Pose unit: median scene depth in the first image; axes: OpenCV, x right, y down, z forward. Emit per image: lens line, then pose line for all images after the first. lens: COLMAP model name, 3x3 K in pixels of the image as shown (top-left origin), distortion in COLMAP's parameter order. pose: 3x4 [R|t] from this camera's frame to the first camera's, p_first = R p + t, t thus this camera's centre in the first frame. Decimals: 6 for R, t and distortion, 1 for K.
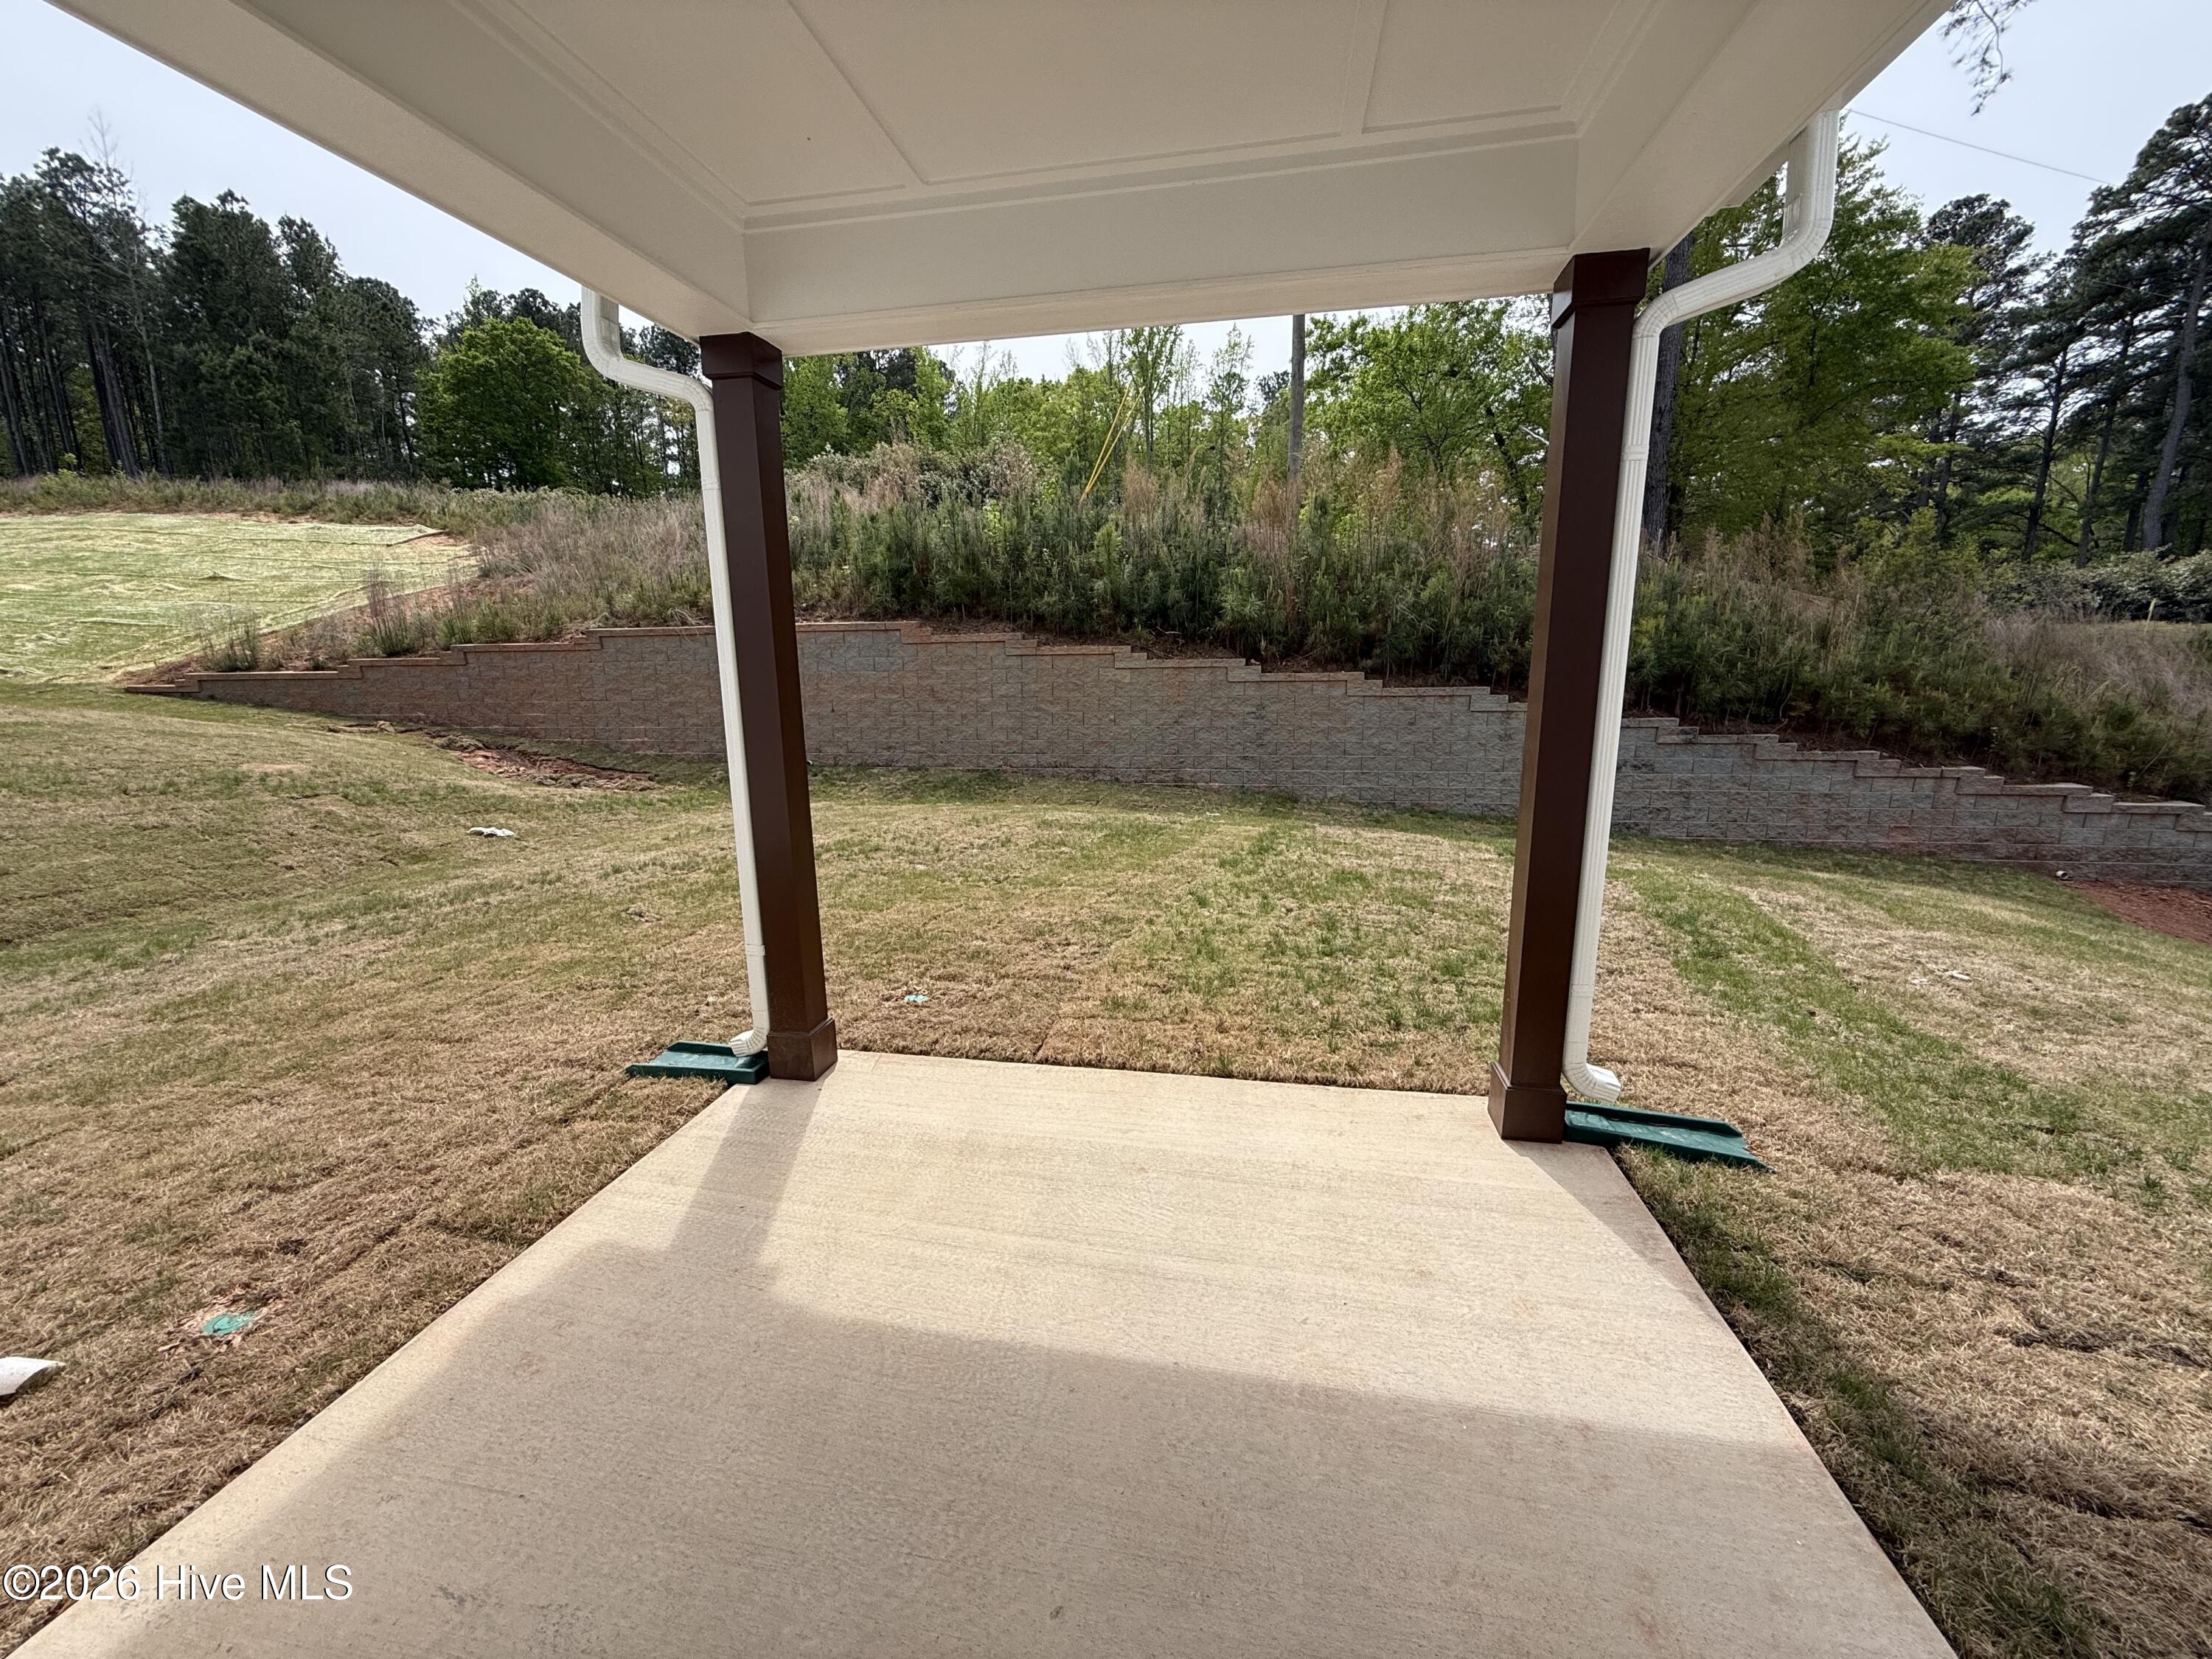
lens RADIAL K [[876.9, 0, 1099.5], [0, 876.9, 827.8], [0, 0, 1]] dist [0.000197, -0.000081]
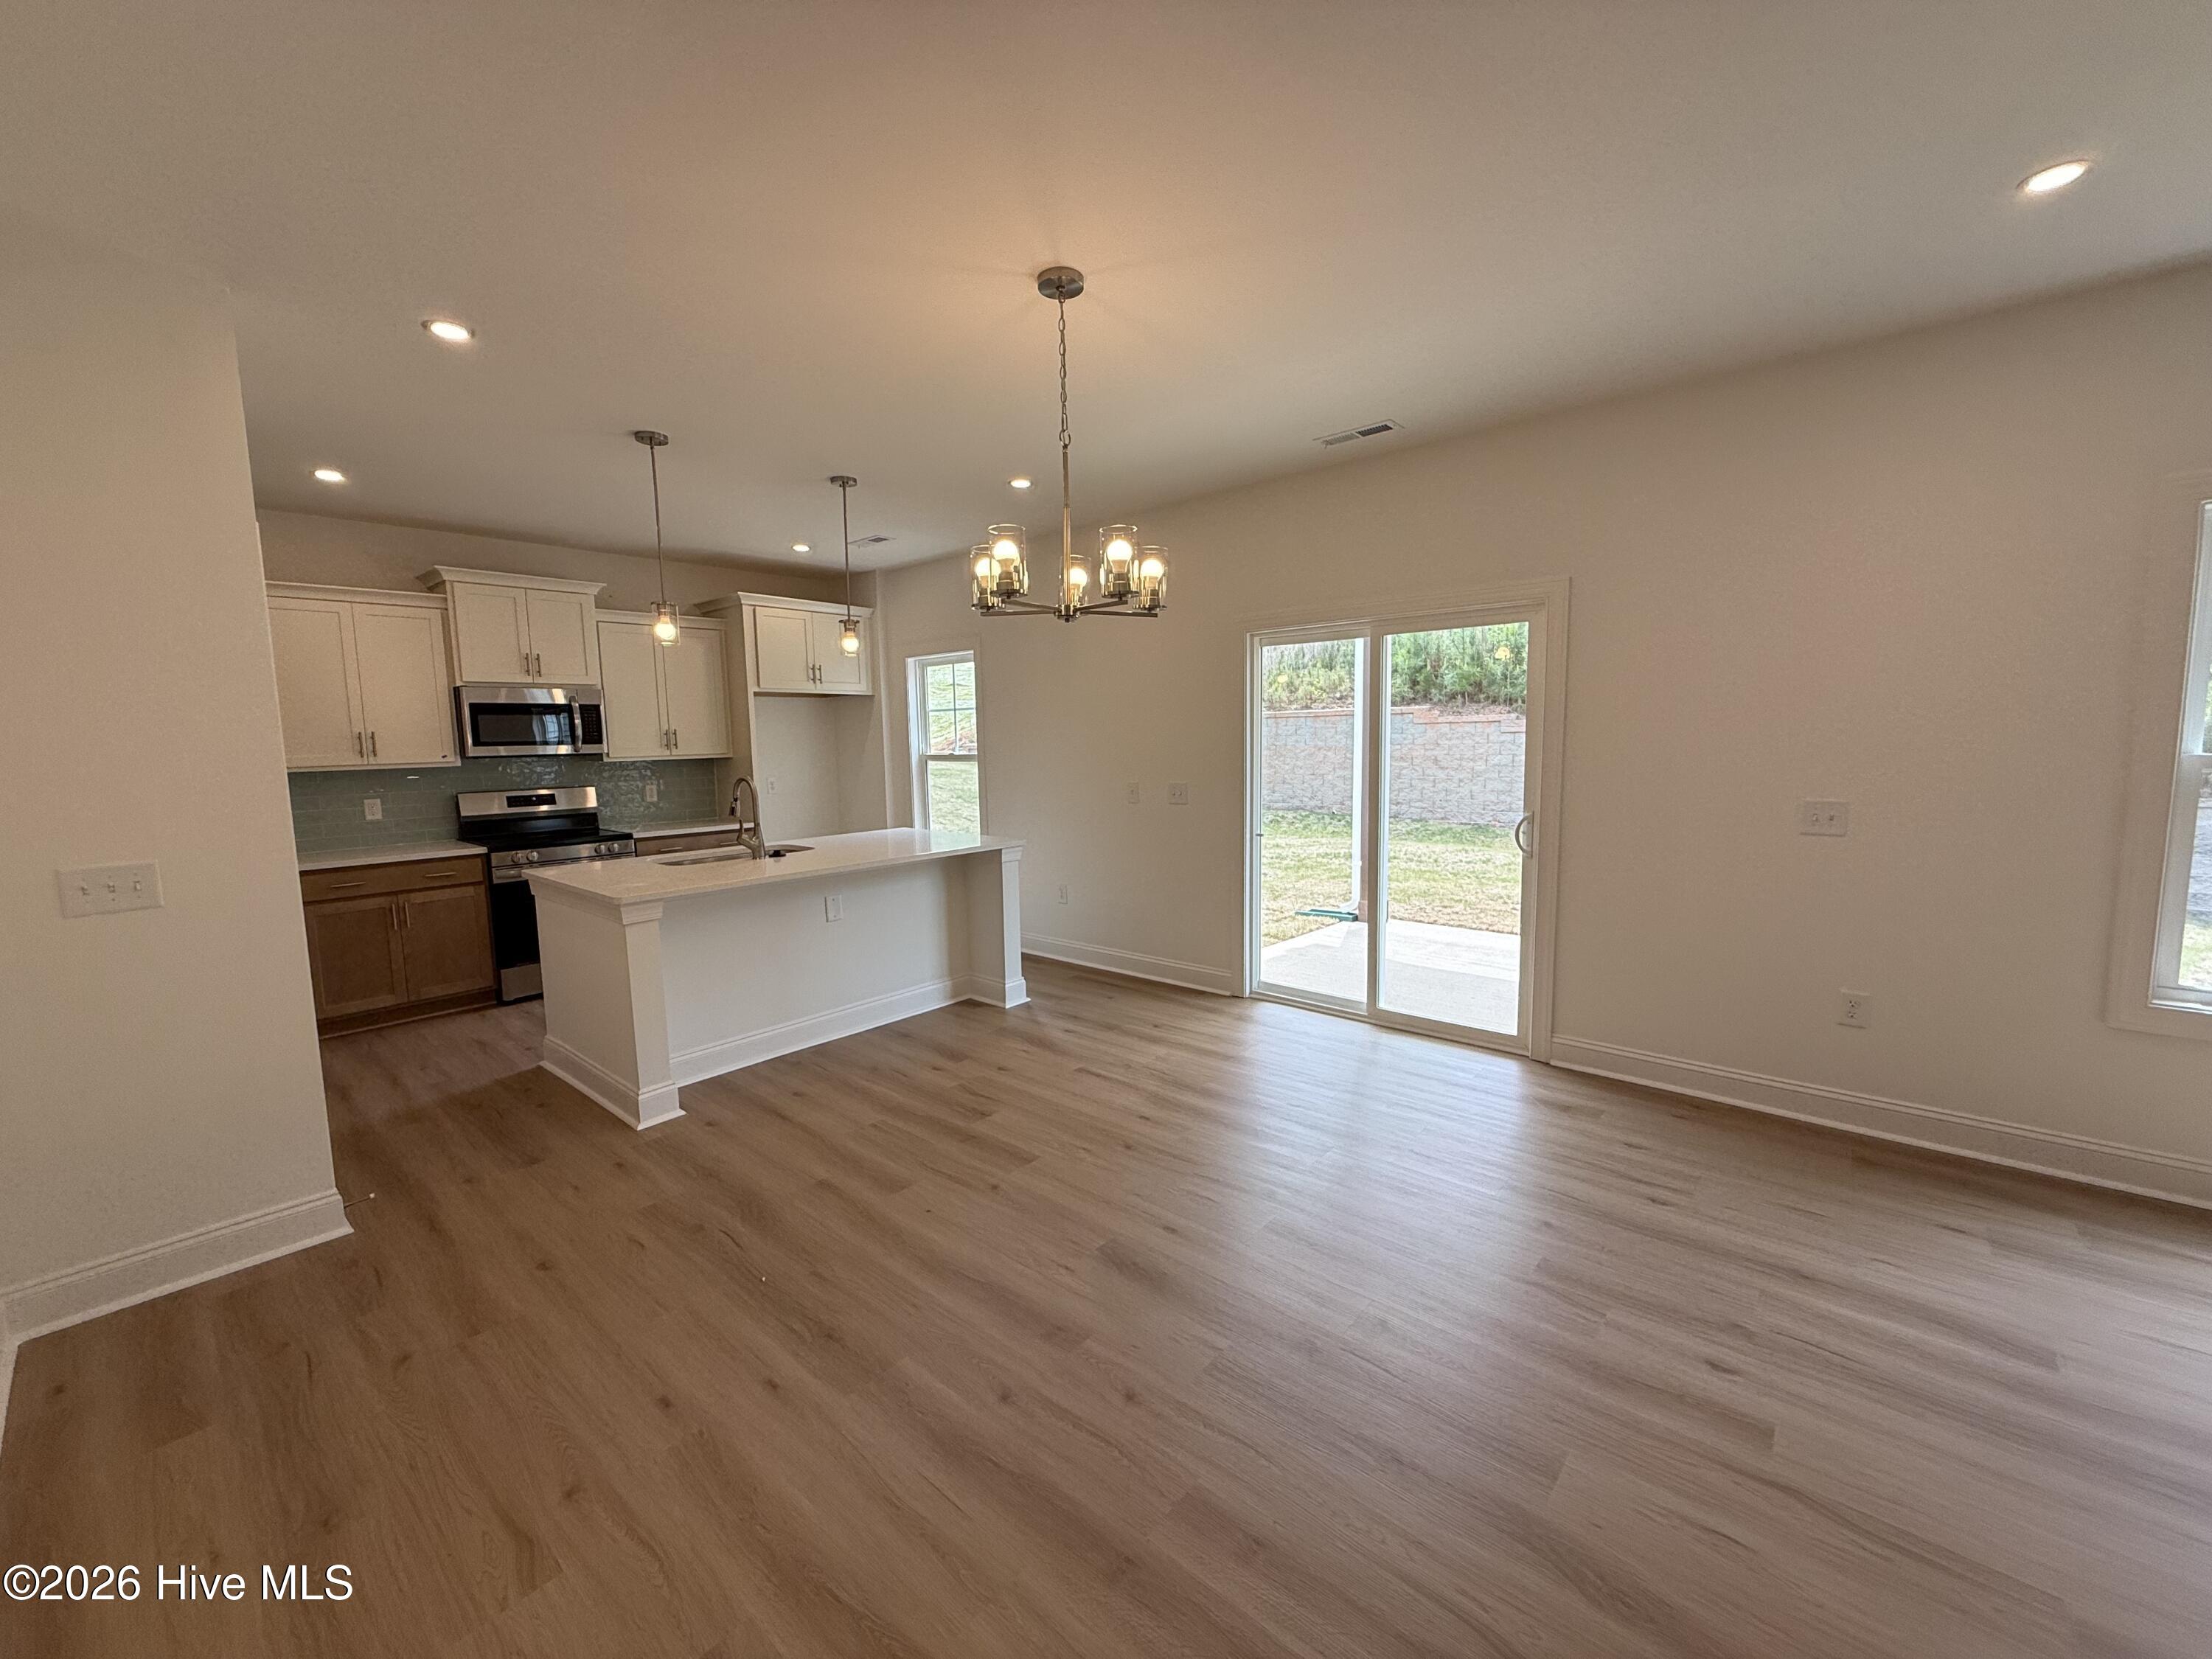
lens RADIAL K [[876.9, 0, 1099.5], [0, 876.9, 827.8], [0, 0, 1]] dist [0.000197, -0.000081]
pose [[0.855850, 0.051932, -0.514610, 0.051082], [-0.095004, 0.993803, -0.057710, 0.061270], [0.508424, 0.098281, 0.855480, -0.326887]]
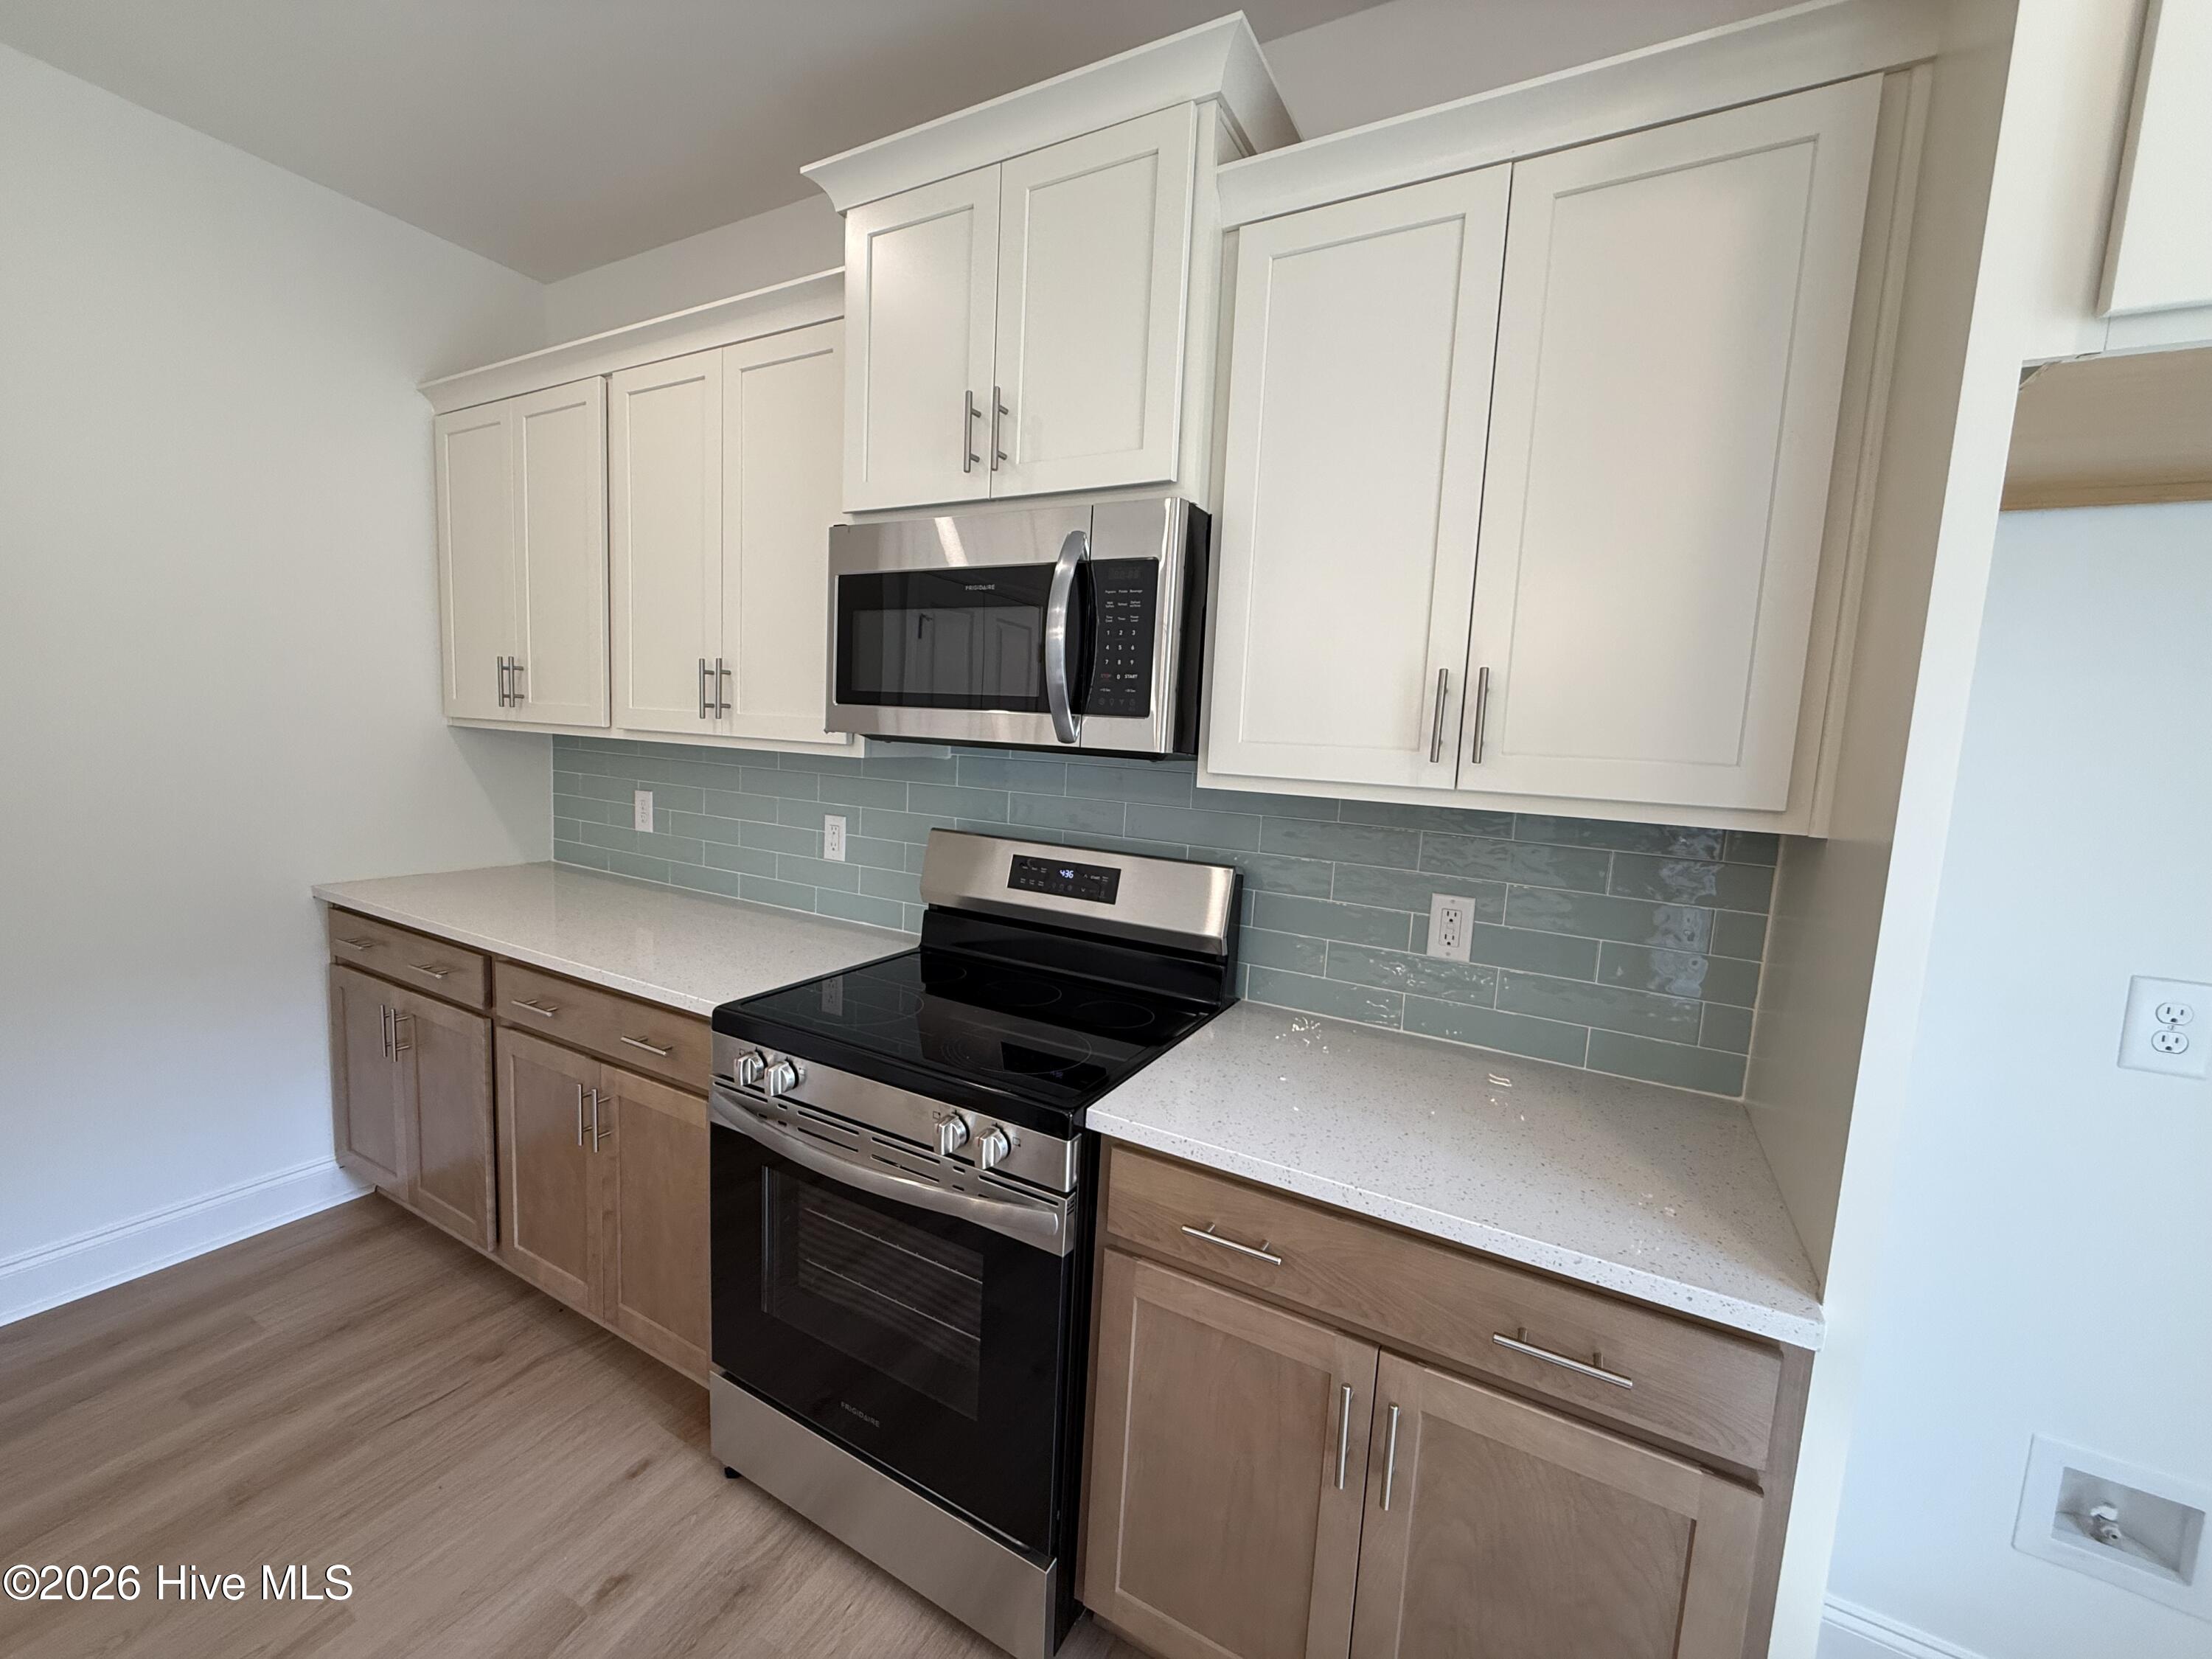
lens RADIAL K [[876.2, 0, 1111.2], [0, 876.2, 821.8], [0, 0, 1]] dist [0.002362, 0.000137]
pose [[-0.305471, 0.101726, -0.946752, -0.272032], [-0.233333, 0.955966, 0.178001, 0.013311], [0.923170, 0.275282, -0.268284, -0.060542]]
